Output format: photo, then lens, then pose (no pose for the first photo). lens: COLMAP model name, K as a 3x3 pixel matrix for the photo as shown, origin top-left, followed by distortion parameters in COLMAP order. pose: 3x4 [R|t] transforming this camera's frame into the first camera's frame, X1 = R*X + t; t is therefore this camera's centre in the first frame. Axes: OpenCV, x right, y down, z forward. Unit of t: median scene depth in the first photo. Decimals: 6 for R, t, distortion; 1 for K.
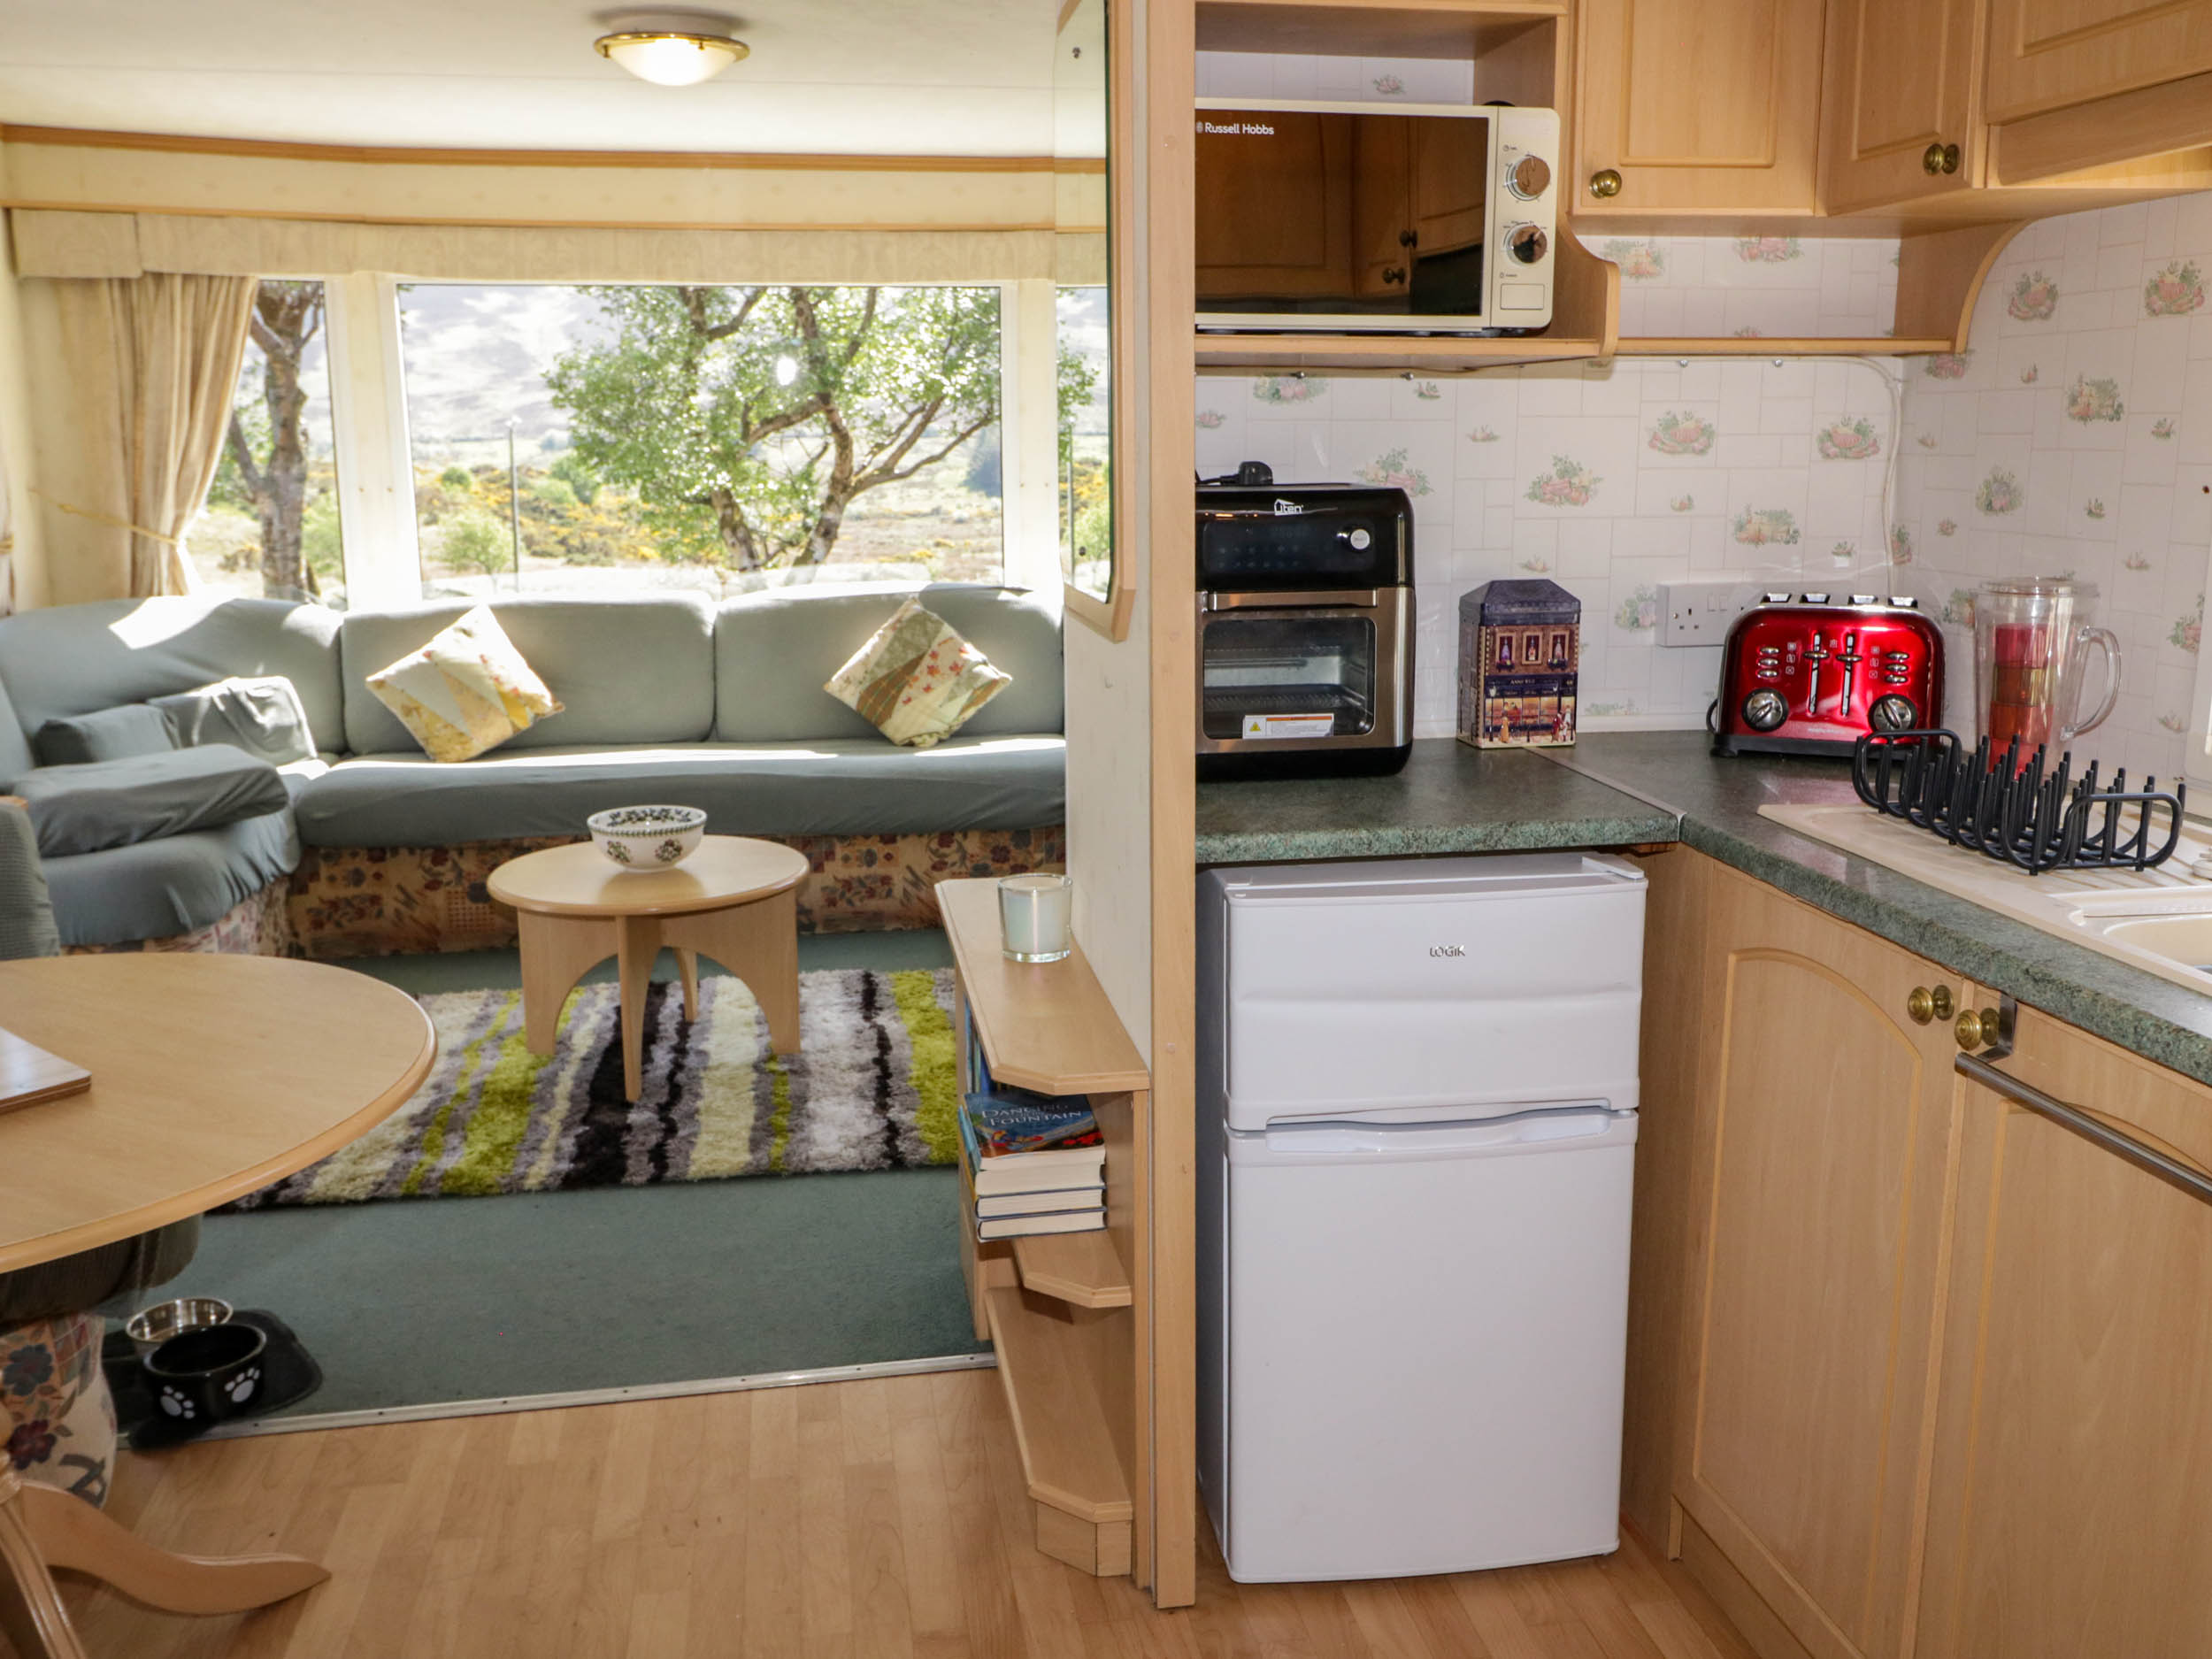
lens RADIAL K [[1908.9, 0, 1118.6], [0, 1908.9, 804.9], [0, 0, 1]] dist [0.001300, 0.000822]
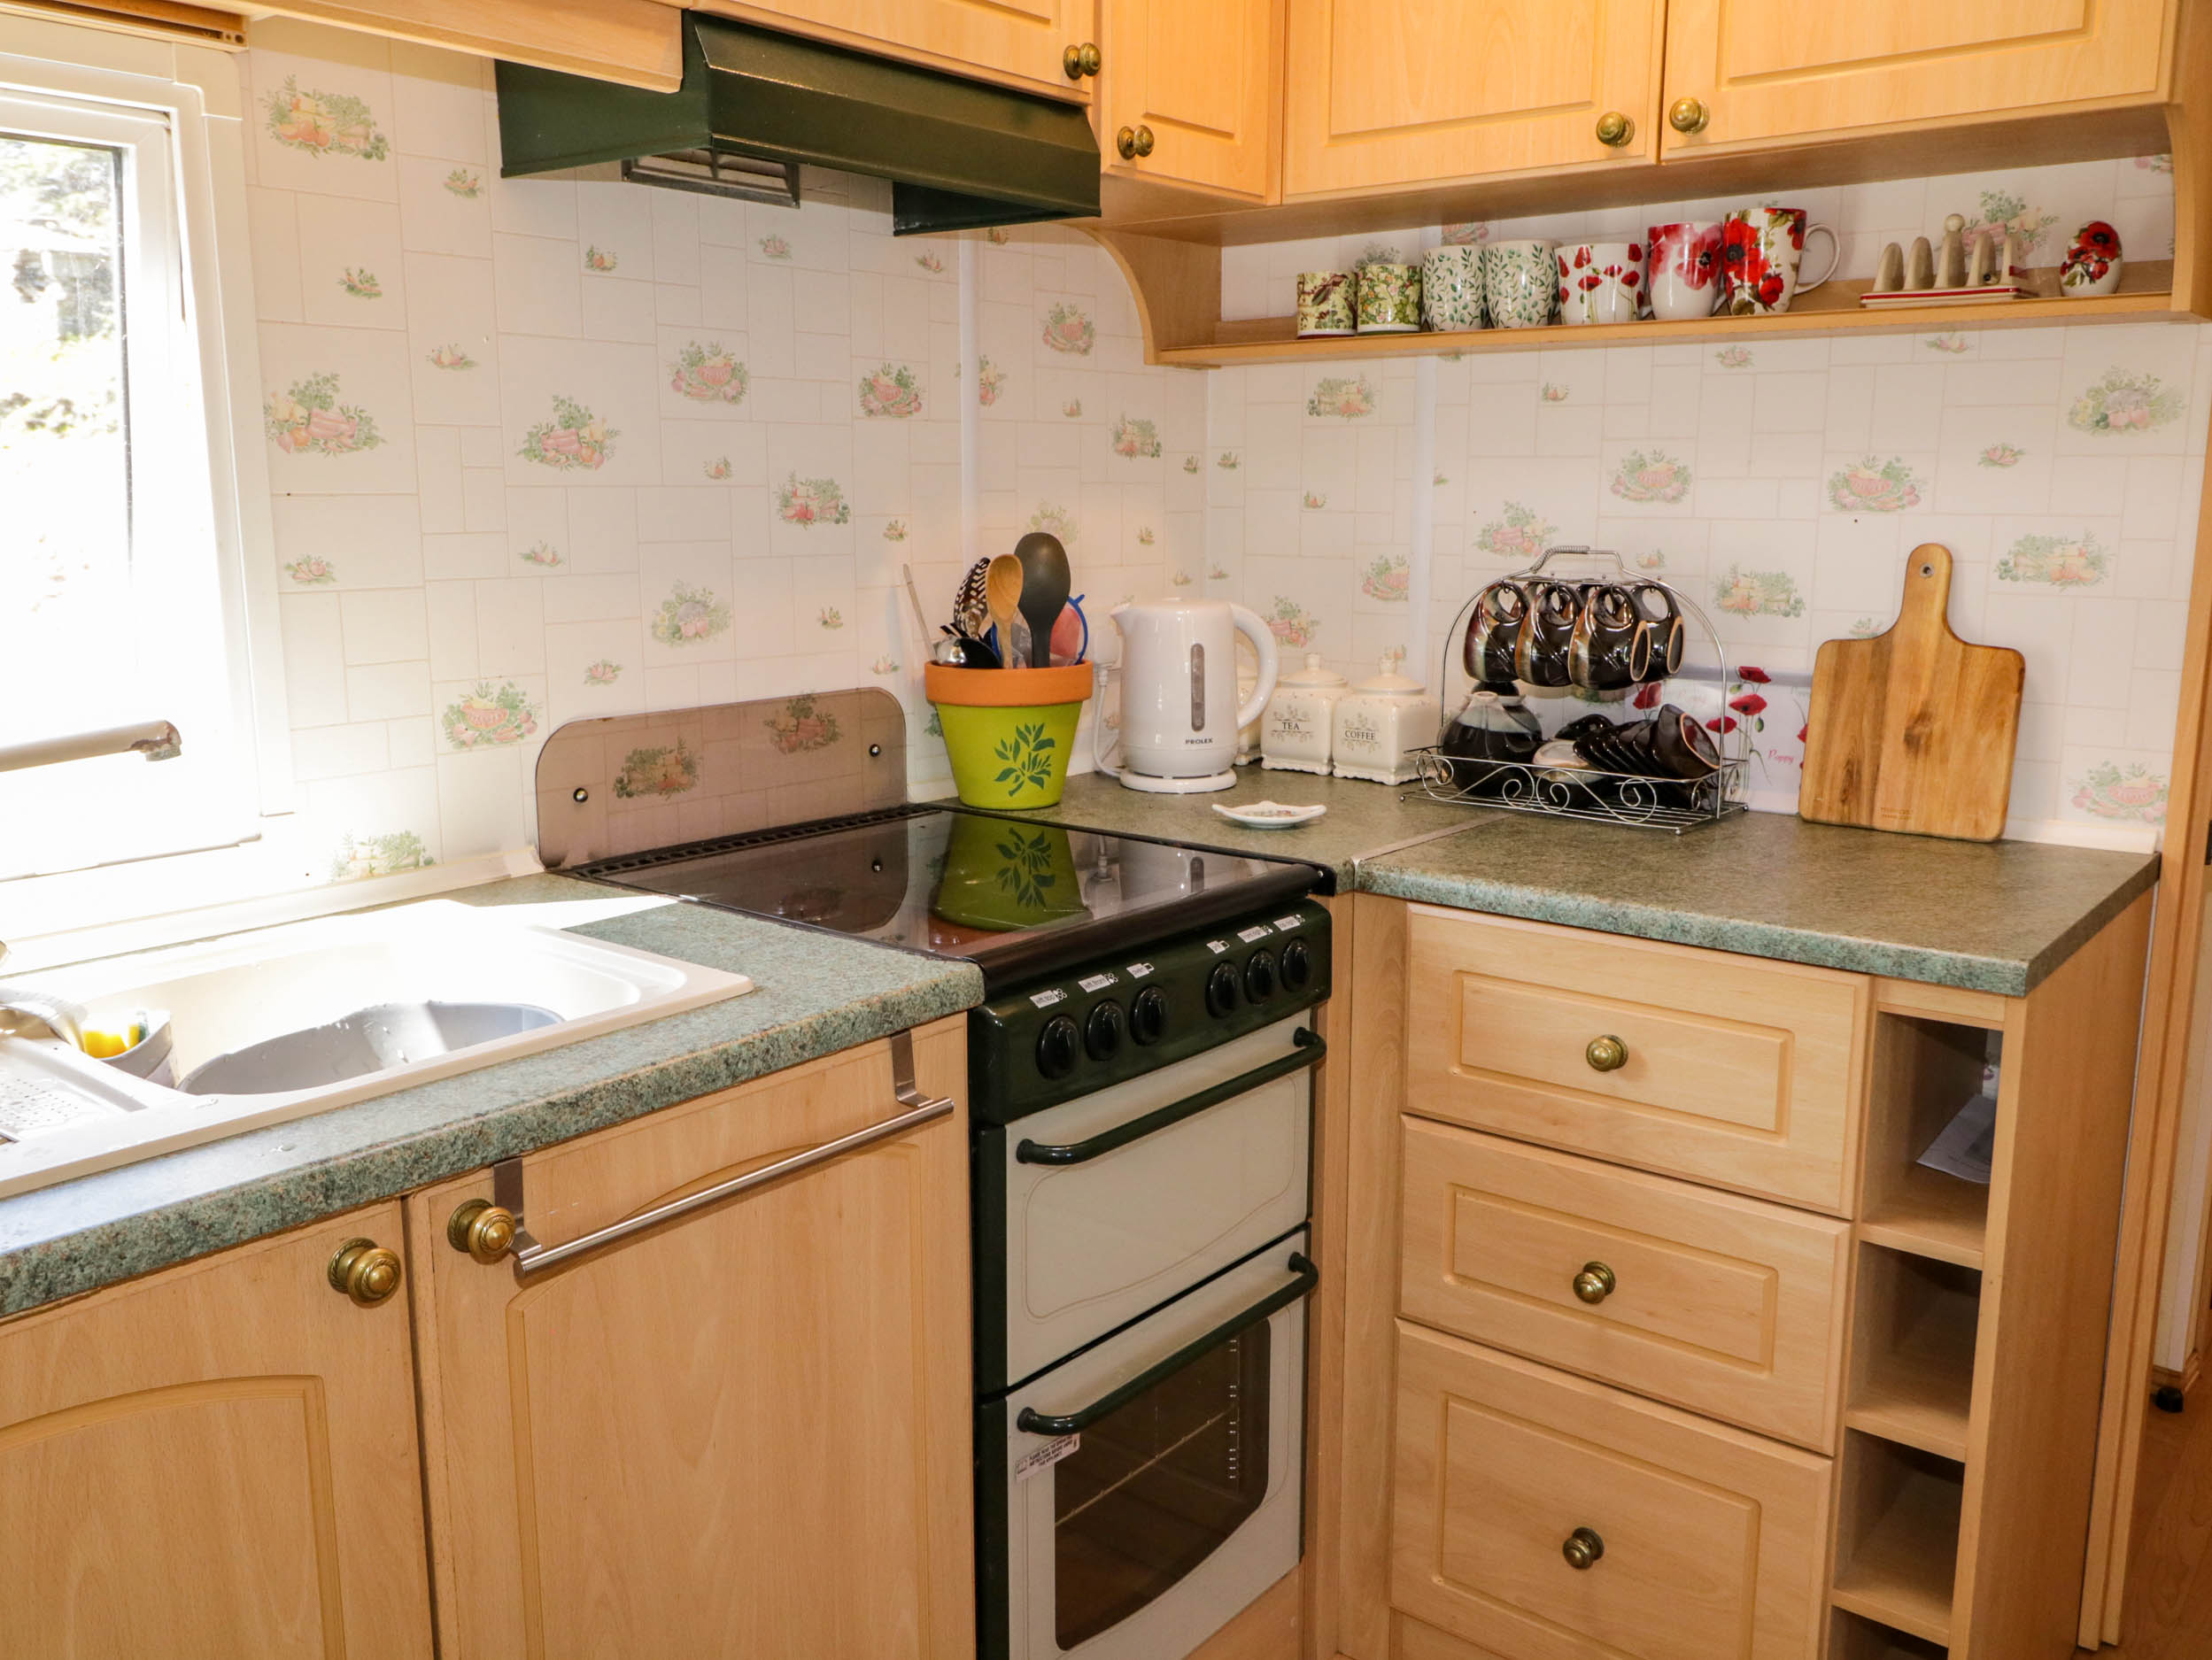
lens RADIAL K [[1808.3, 0, 1113.7], [0, 1808.3, 809.1], [0, 0, 1]] dist [-0.000234, -0.001500]
pose [[-0.656179, -0.128856, 0.743522, -0.085599], [0.148031, 0.944187, 0.294274, -0.091461], [-0.739943, 0.303160, -0.600481, 0.561683]]
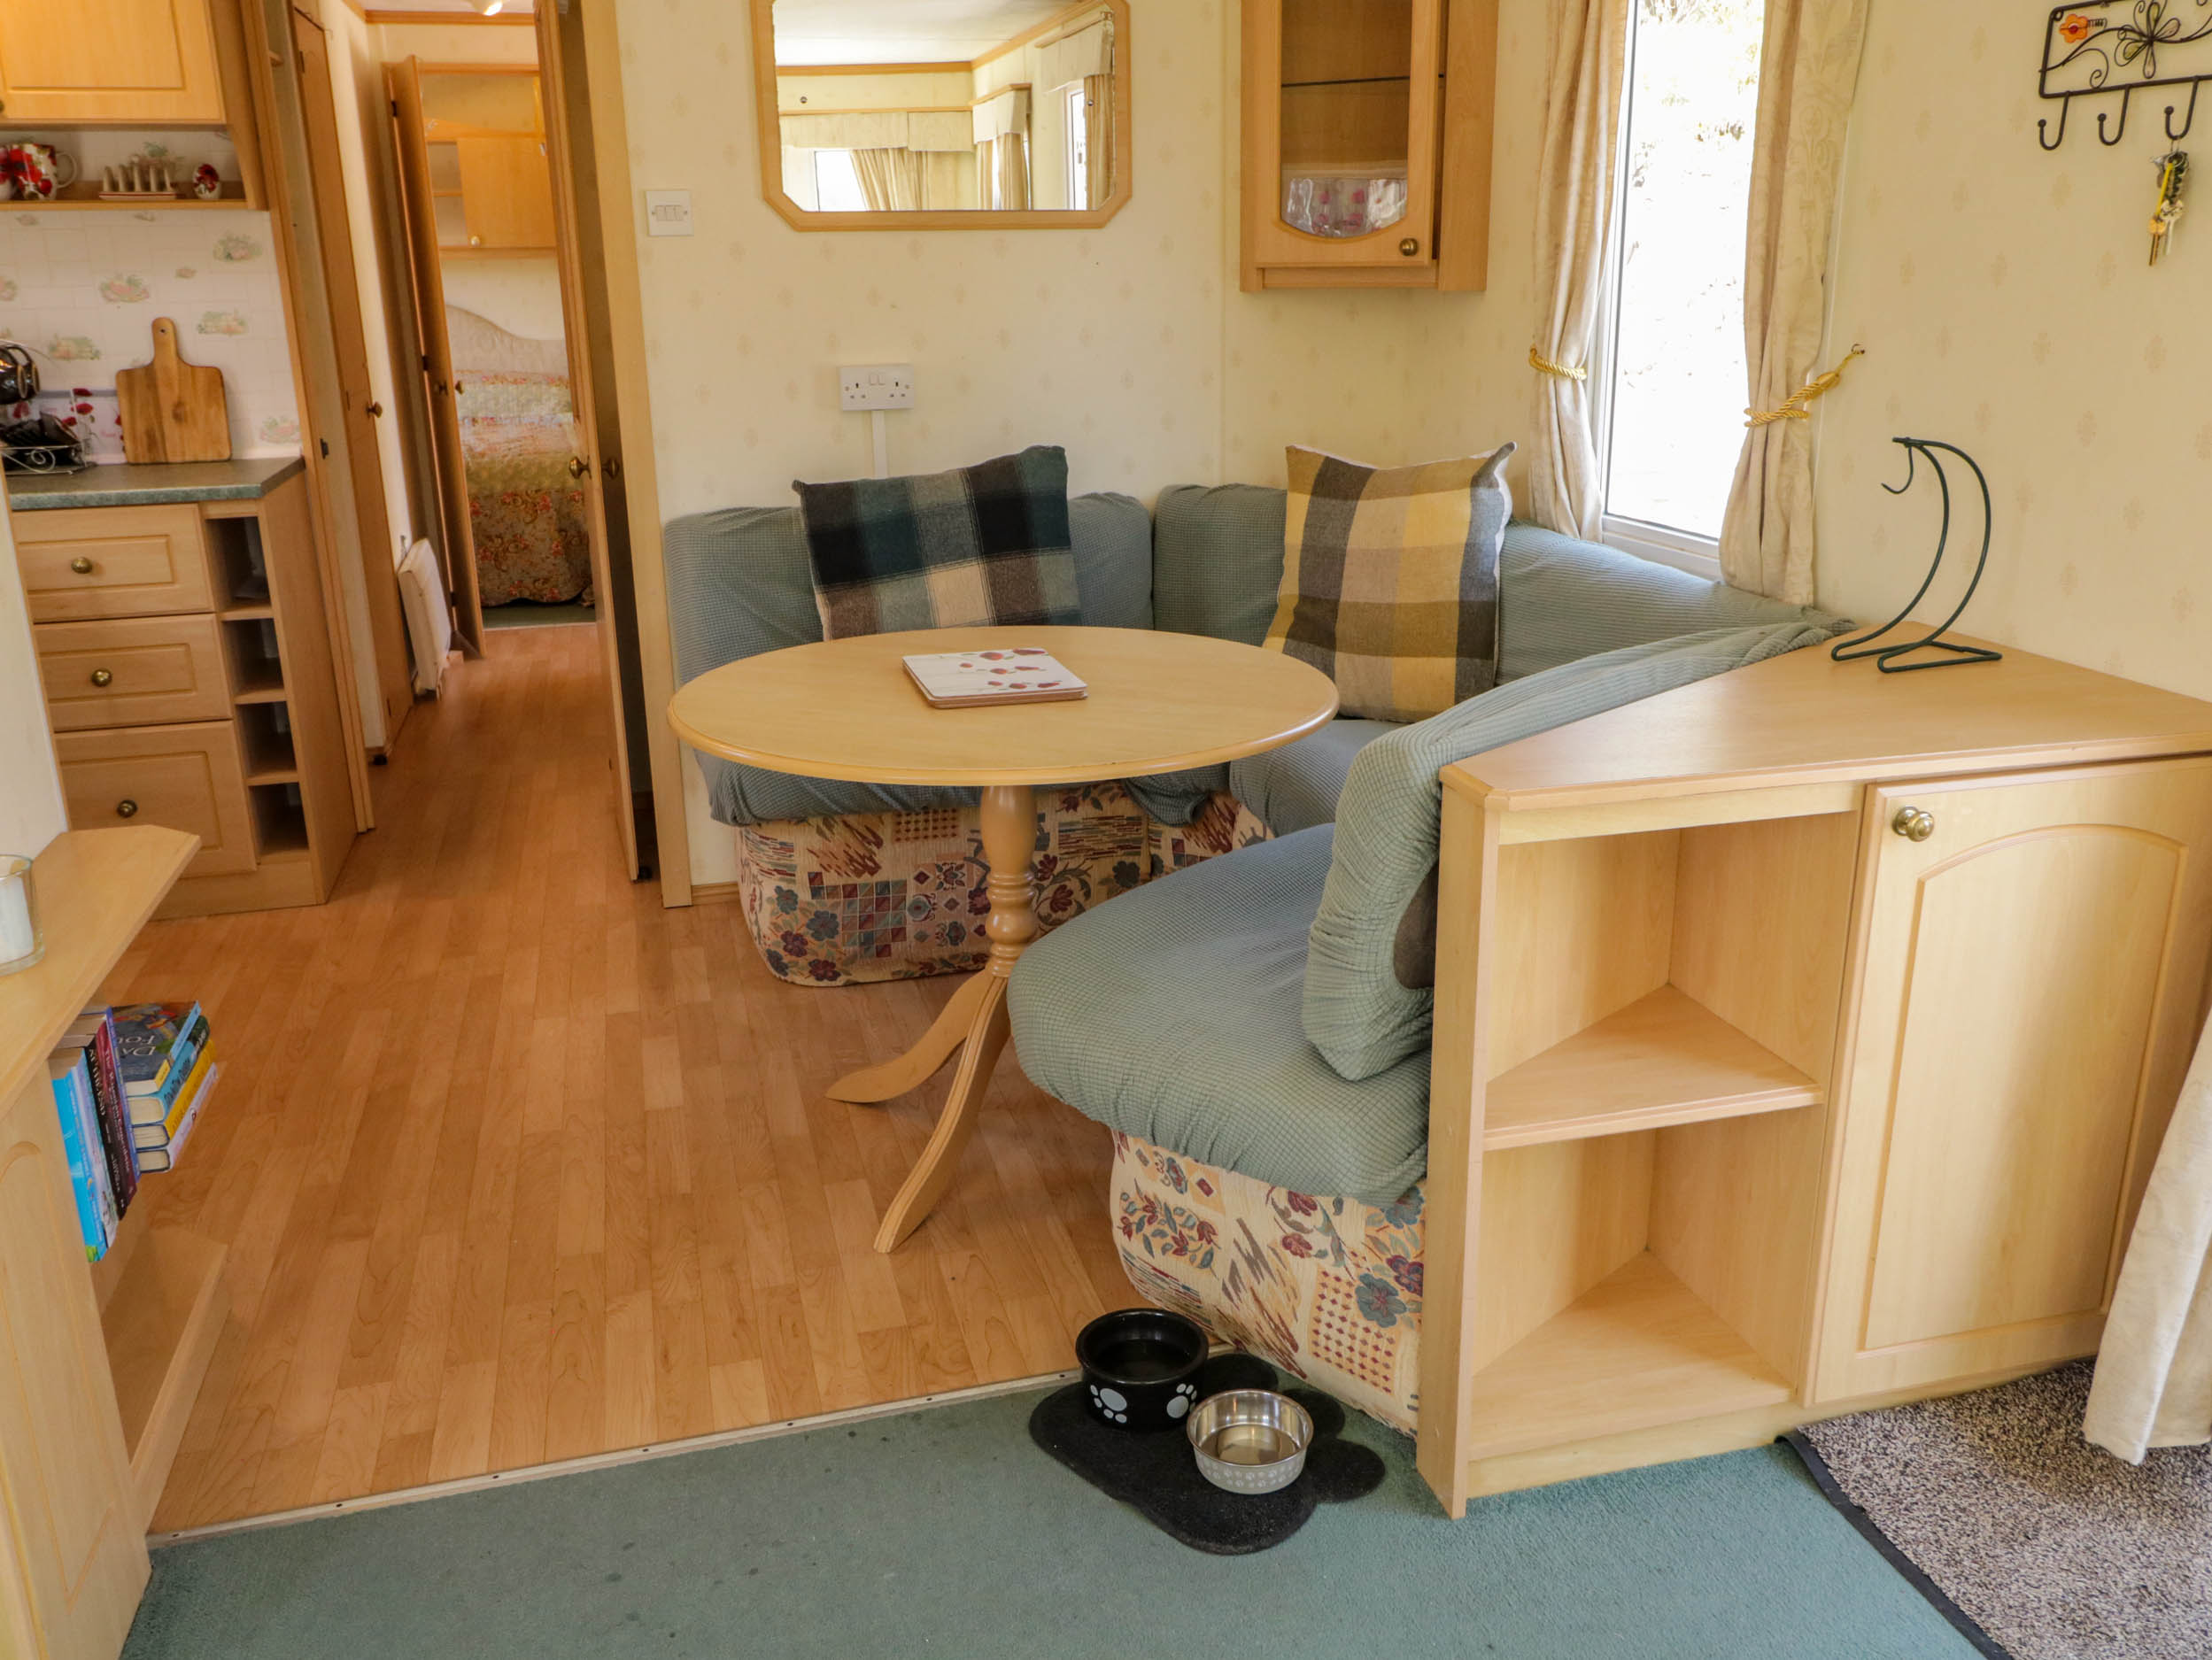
lens RADIAL K [[1808.3, 0, 1113.7], [0, 1808.3, 809.1], [0, 0, 1]] dist [-0.000234, -0.001500]
pose [[-0.995519, 0.046768, -0.082183, -0.317625], [0.002589, 0.882280, 0.470718, -0.230476], [0.094523, 0.468396, -0.878448, 1.226809]]
